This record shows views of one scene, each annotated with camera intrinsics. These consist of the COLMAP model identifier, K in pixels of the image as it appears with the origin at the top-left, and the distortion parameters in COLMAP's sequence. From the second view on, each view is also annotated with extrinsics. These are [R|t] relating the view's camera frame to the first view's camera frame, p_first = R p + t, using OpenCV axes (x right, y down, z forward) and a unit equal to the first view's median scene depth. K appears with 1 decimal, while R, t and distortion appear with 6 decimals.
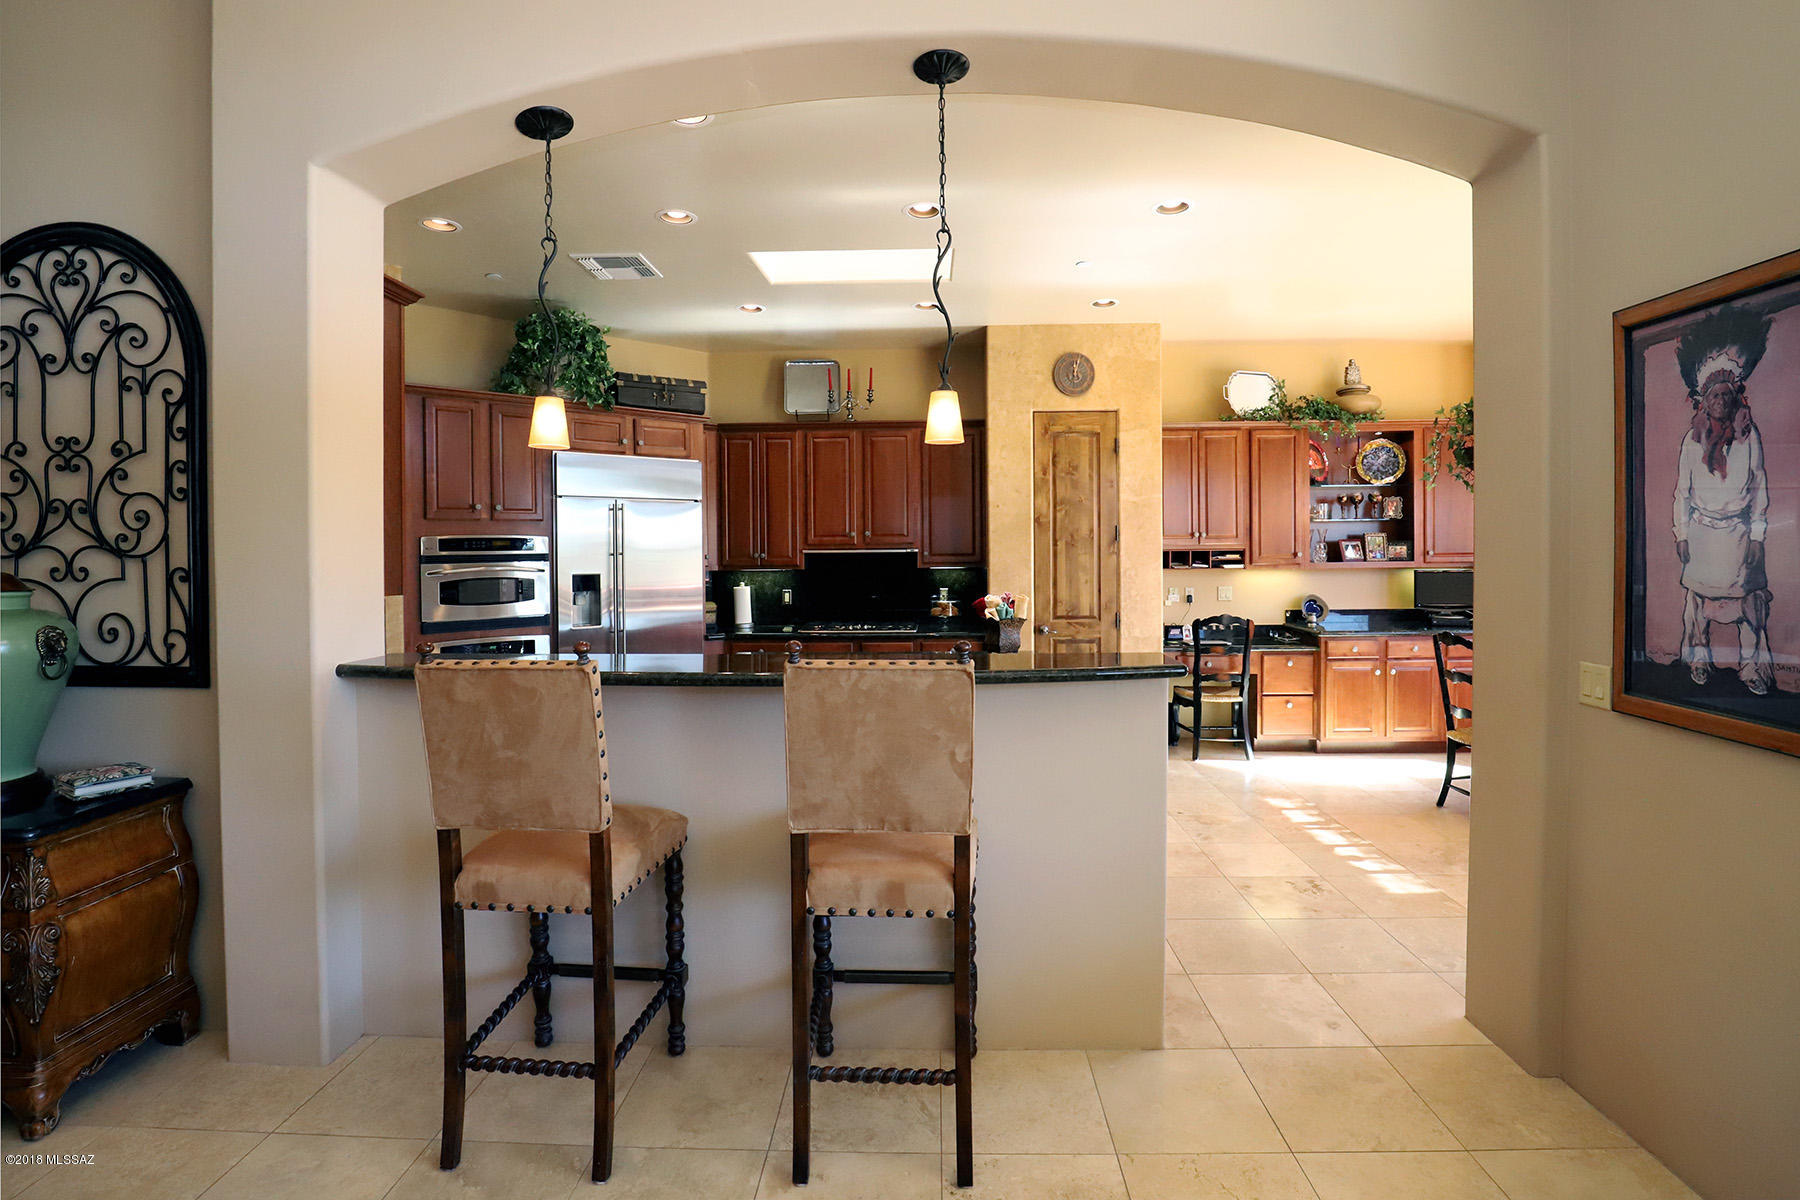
lens RADIAL K [[909.7, 0, 881.8], [0, 909.7, 569.7], [0, 0, 1]] dist [-0.026211, 0.000540]
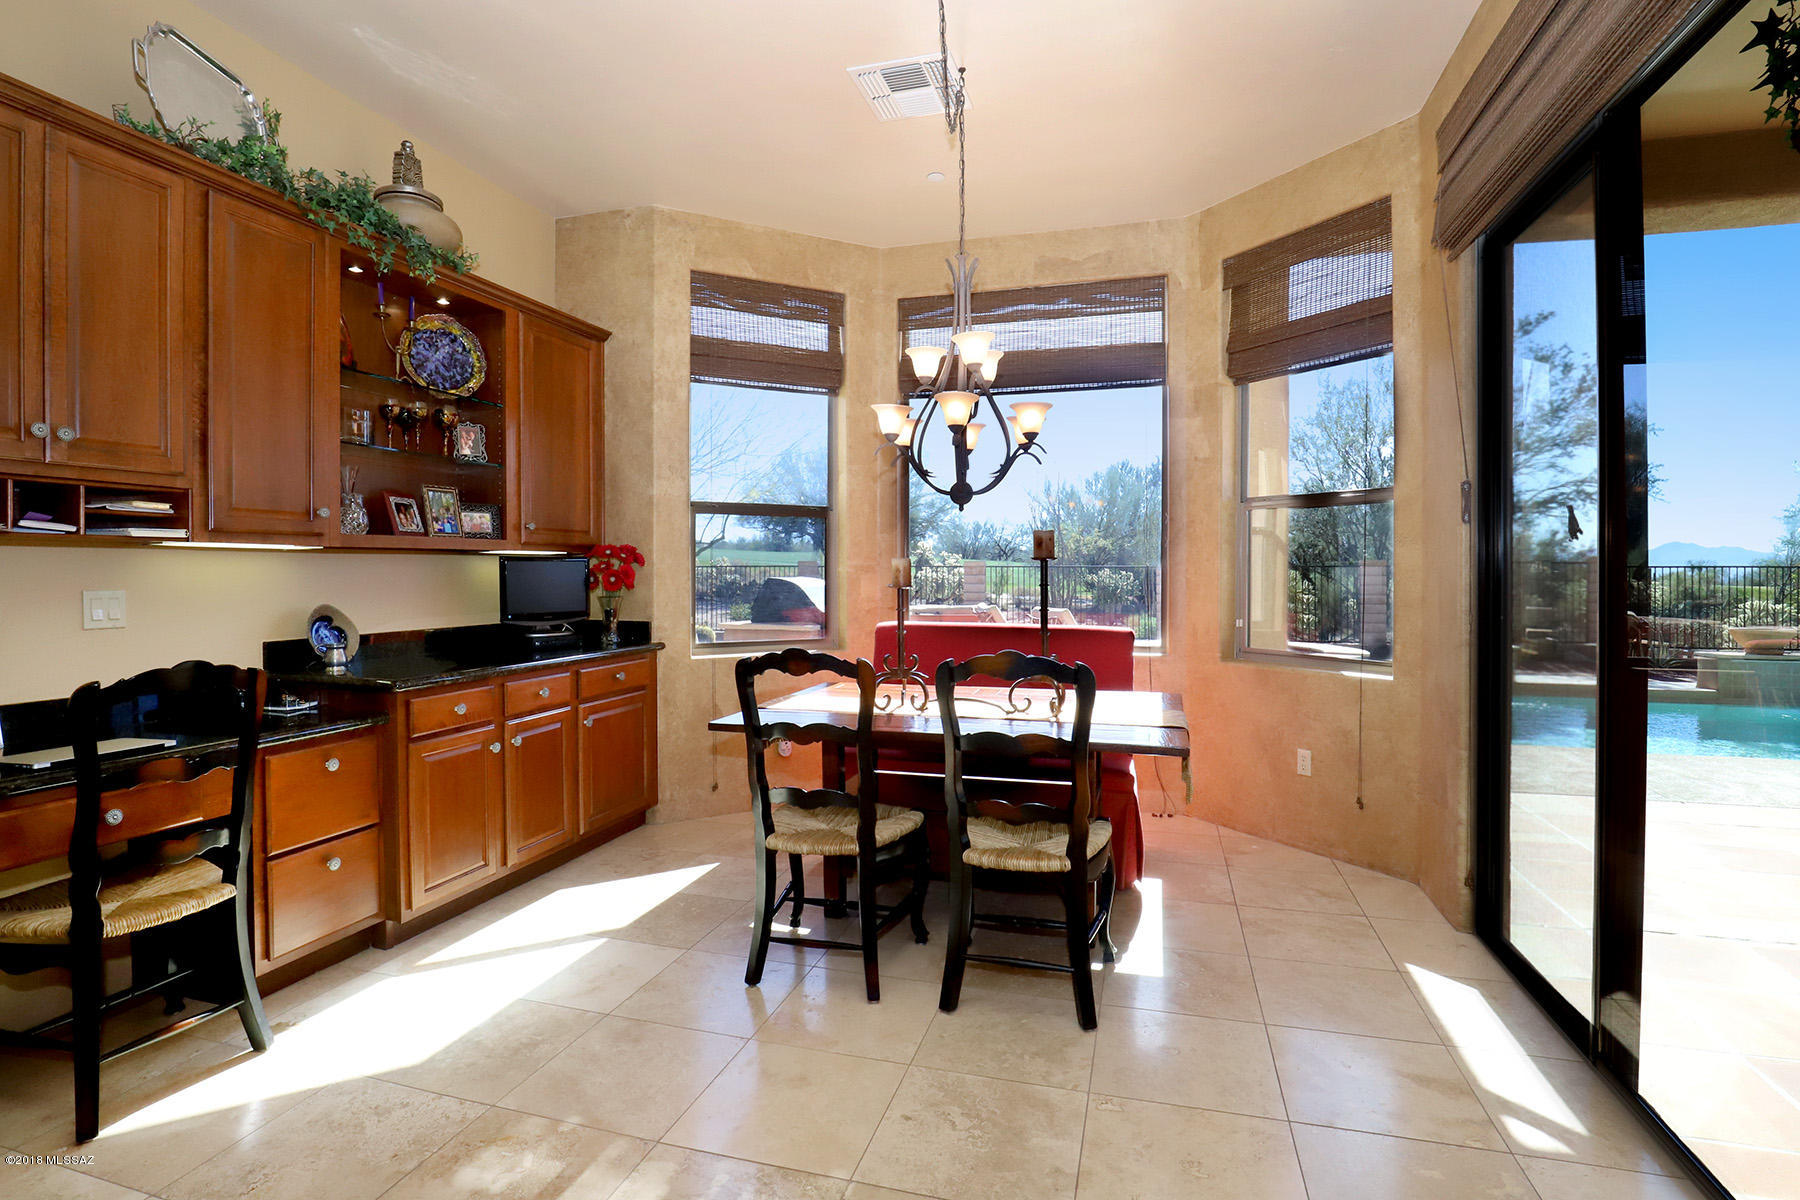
lens RADIAL K [[839.4, 0, 900.0], [0, 839.4, 600.0], [0, 0, 1]] dist [-0.016748, 0.000333]
pose [[0.238703, -0.020853, 0.970869, 0.141670], [0.026426, 0.999539, 0.014971, 0.028104], [-0.970733, 0.022082, 0.239144, 0.662652]]
